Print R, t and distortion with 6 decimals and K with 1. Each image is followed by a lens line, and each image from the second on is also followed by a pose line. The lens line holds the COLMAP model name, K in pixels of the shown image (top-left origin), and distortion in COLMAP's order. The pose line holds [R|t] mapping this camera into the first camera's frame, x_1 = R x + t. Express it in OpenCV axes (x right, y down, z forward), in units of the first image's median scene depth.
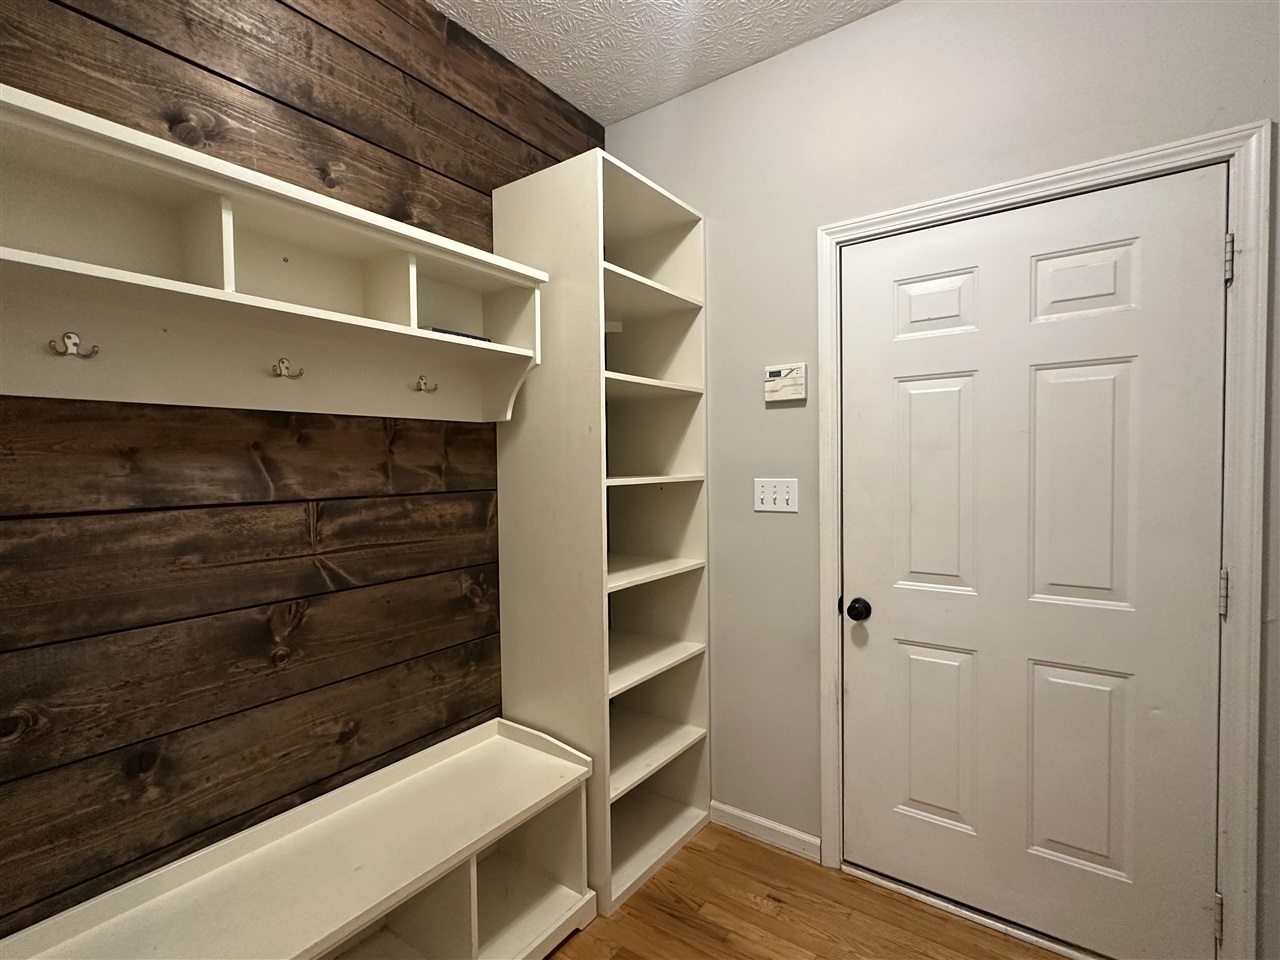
lens RADIAL K [[606.8, 0, 638.0], [0, 606.8, 481.1], [0, 0, 1]] dist [-0.001582, -0.000397]
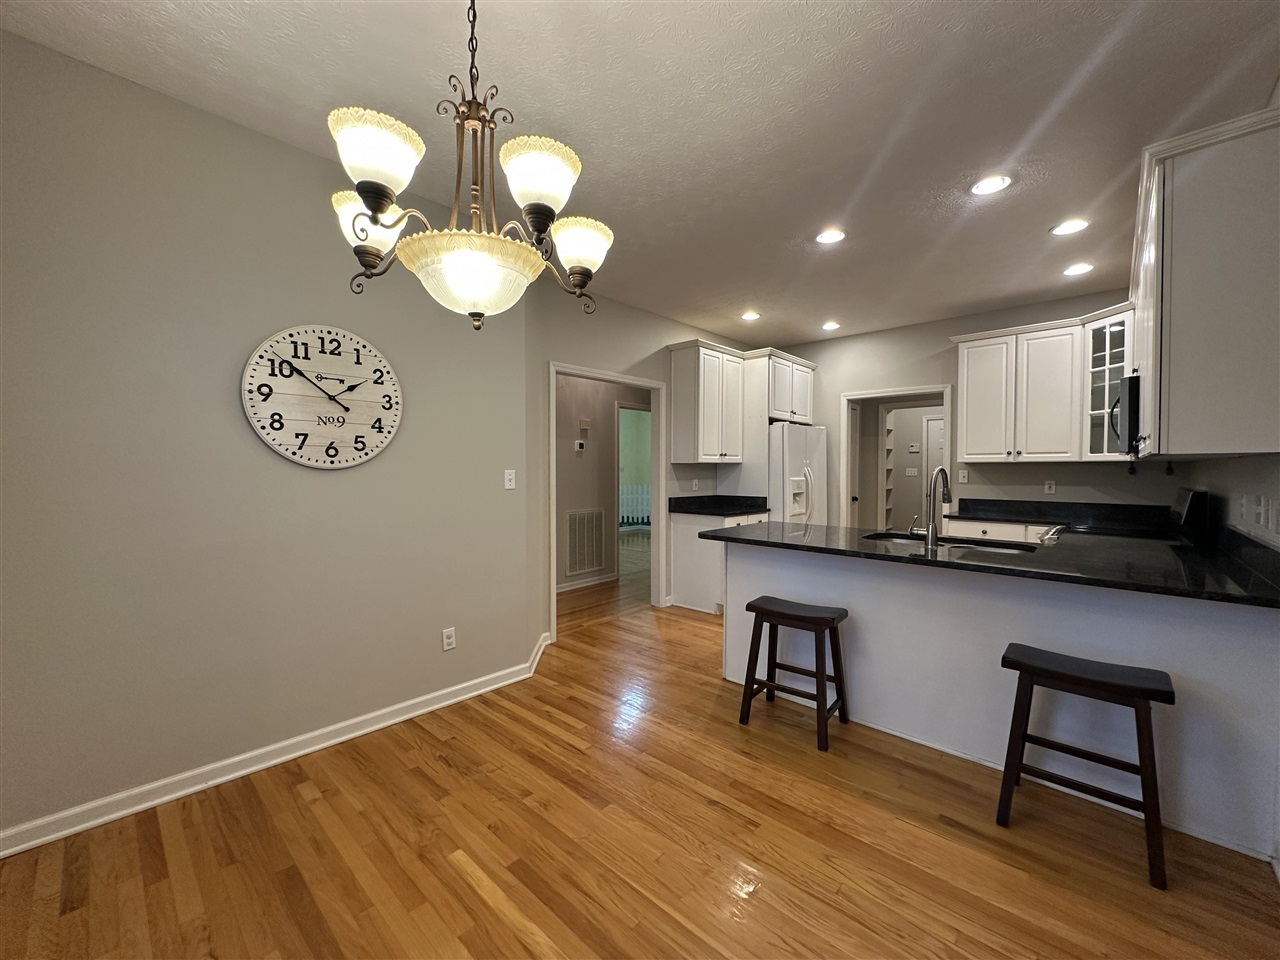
lens RADIAL K [[510.5, 0, 638.5], [0, 510.5, 482.4], [0, 0, 1]] dist [-0.003355, 0.001271]
pose [[0.993127, 0.011409, -0.116482, -2.009376], [-0.011760, 0.999928, -0.002329, 0.192684], [0.116447, 0.003682, 0.993190, -4.490769]]
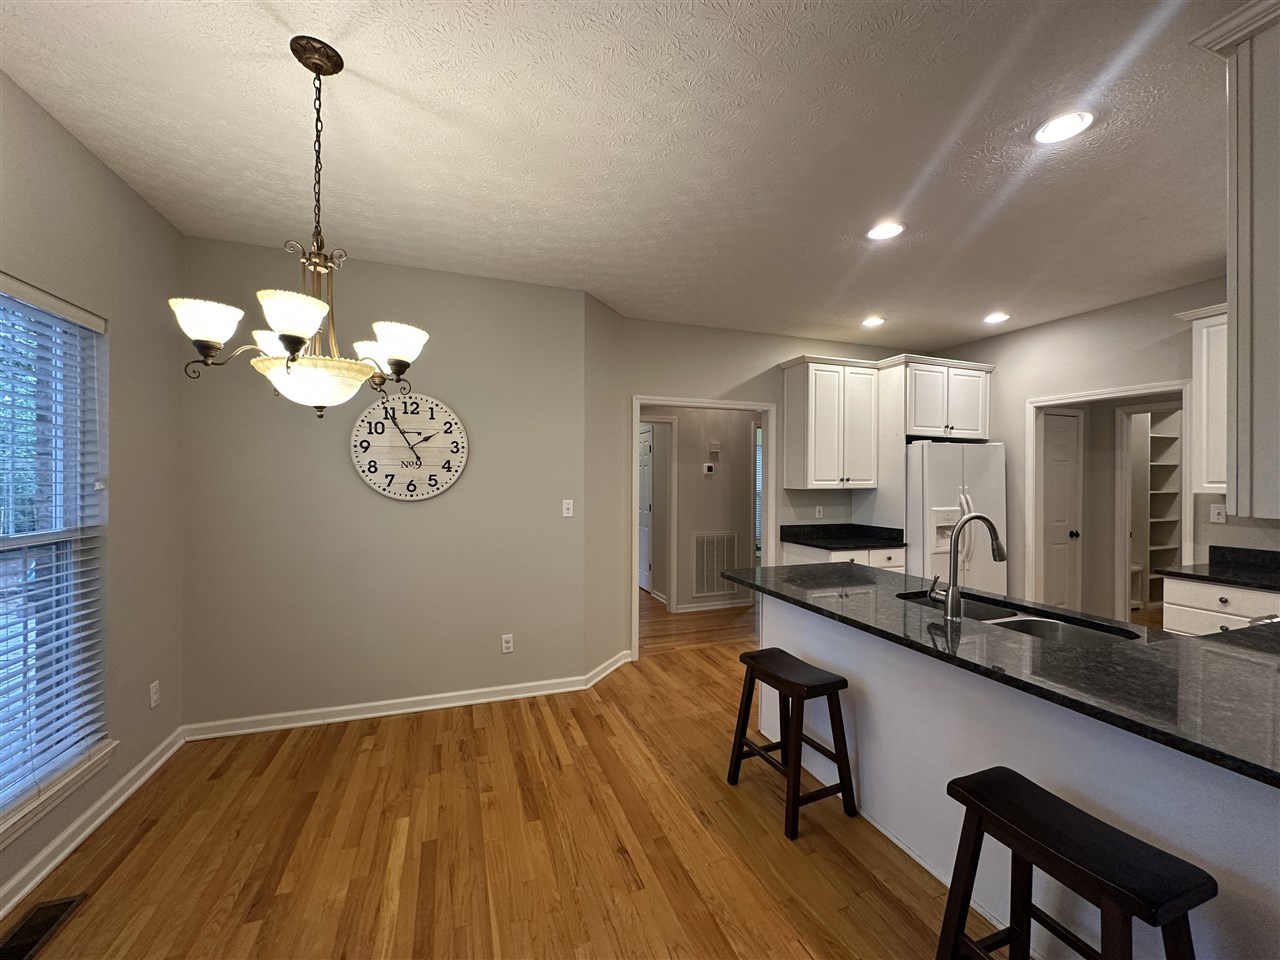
lens RADIAL K [[510.5, 0, 639.0], [0, 510.5, 481.0], [0, 0, 1]] dist [-0.003355, 0.001271]
pose [[0.831267, 0.012845, -0.555725, -1.177365], [-0.026666, 0.999503, -0.016785, 0.084026], [0.555233, 0.028772, 0.831197, -4.236613]]
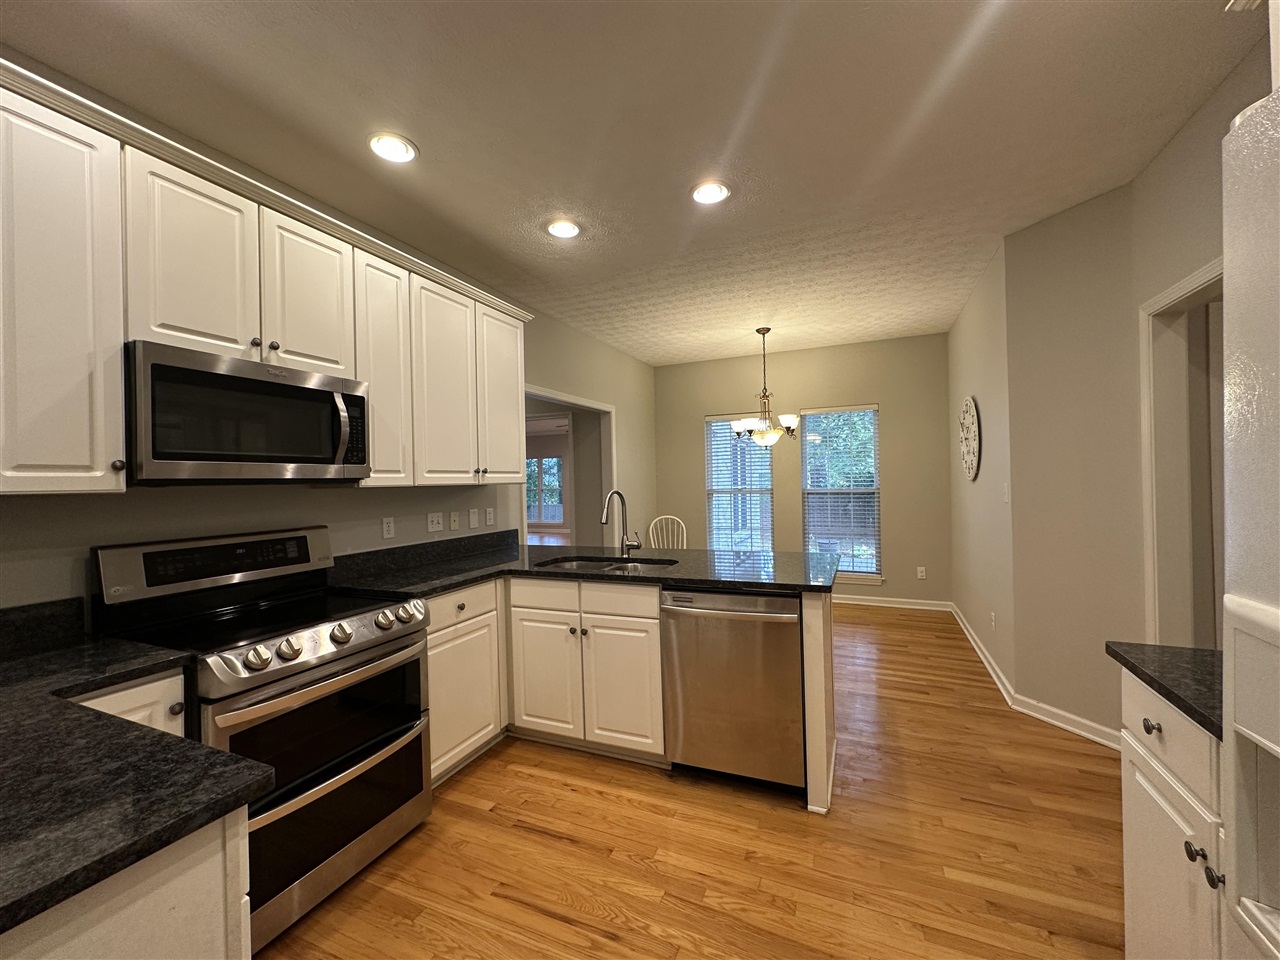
lens RADIAL K [[510.5, 0, 641.7], [0, 510.5, 479.5], [0, 0, 1]] dist [-0.003355, 0.001271]
pose [[-0.975364, 0.029780, -0.218584, -0.848346], [0.024220, 0.999312, 0.028073, 0.029709], [0.219270, 0.022088, -0.975414, -0.654618]]
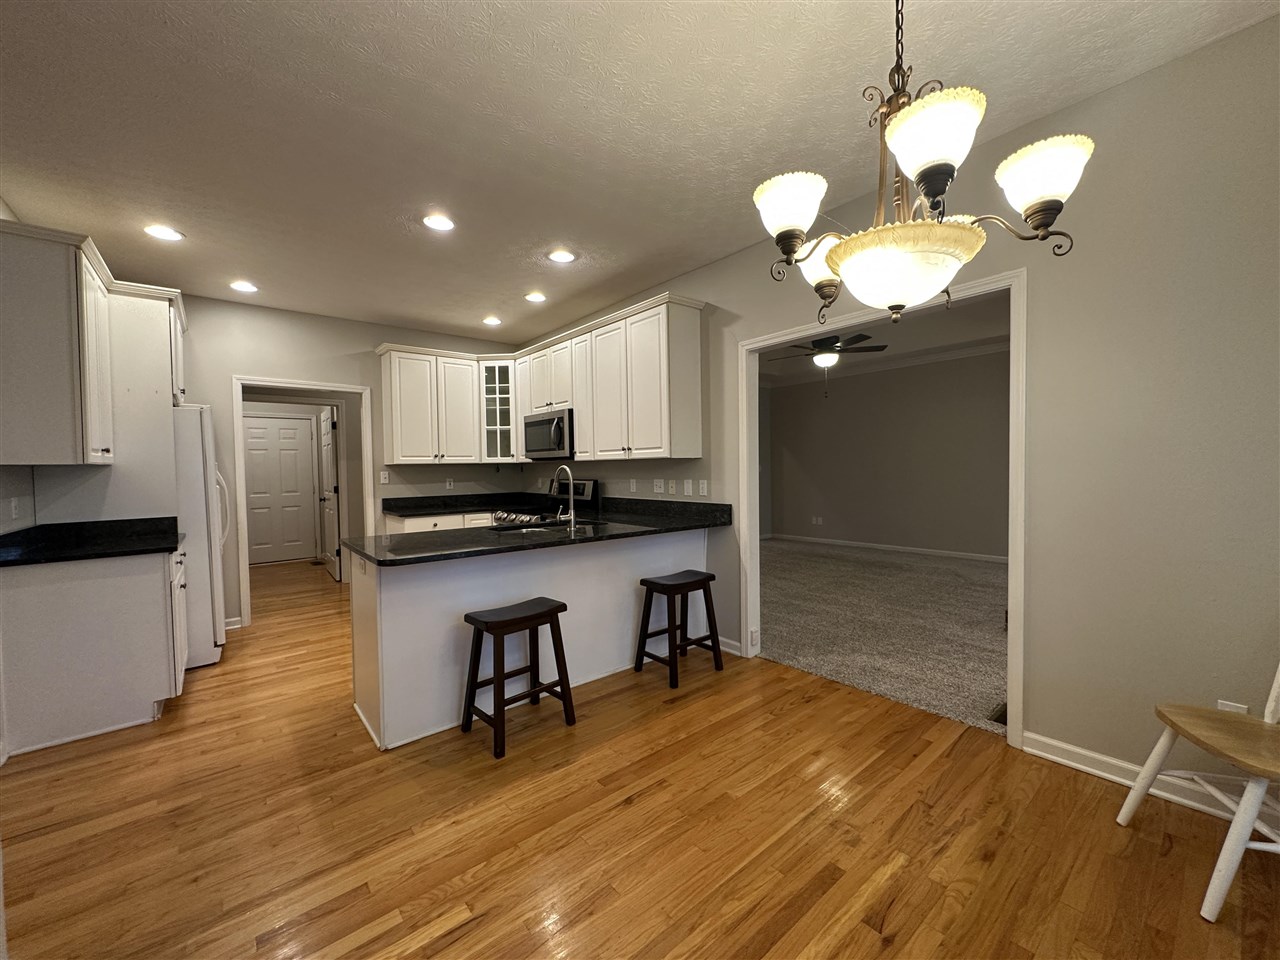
lens RADIAL K [[510.5, 0, 643.1], [0, 510.5, 483.5], [0, 0, 1]] dist [-0.003355, 0.001271]
pose [[0.239215, -0.029141, 0.970529, -3.259138], [0.043923, 0.998851, 0.019165, 0.172497], [-0.969973, 0.038044, 0.240220, -3.498157]]
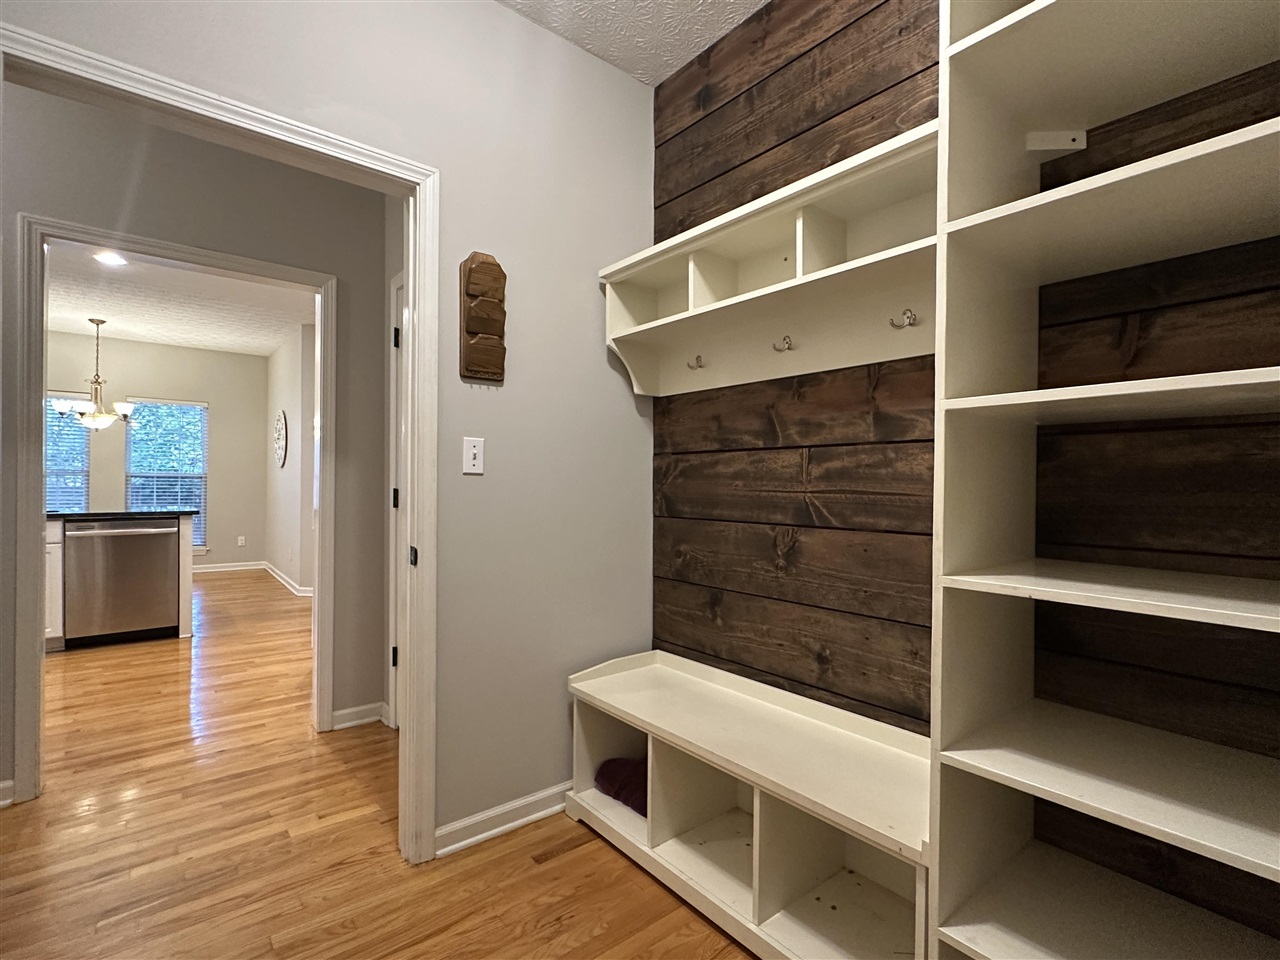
lens RADIAL K [[606.8, 0, 640.5], [0, 606.8, 485.3], [0, 0, 1]] dist [-0.001582, -0.000397]
pose [[-0.252544, 0.009075, -0.967543, 0.704713], [-0.037615, 0.999108, 0.019189, 0.096372], [0.966854, 0.041241, -0.251977, 0.980906]]
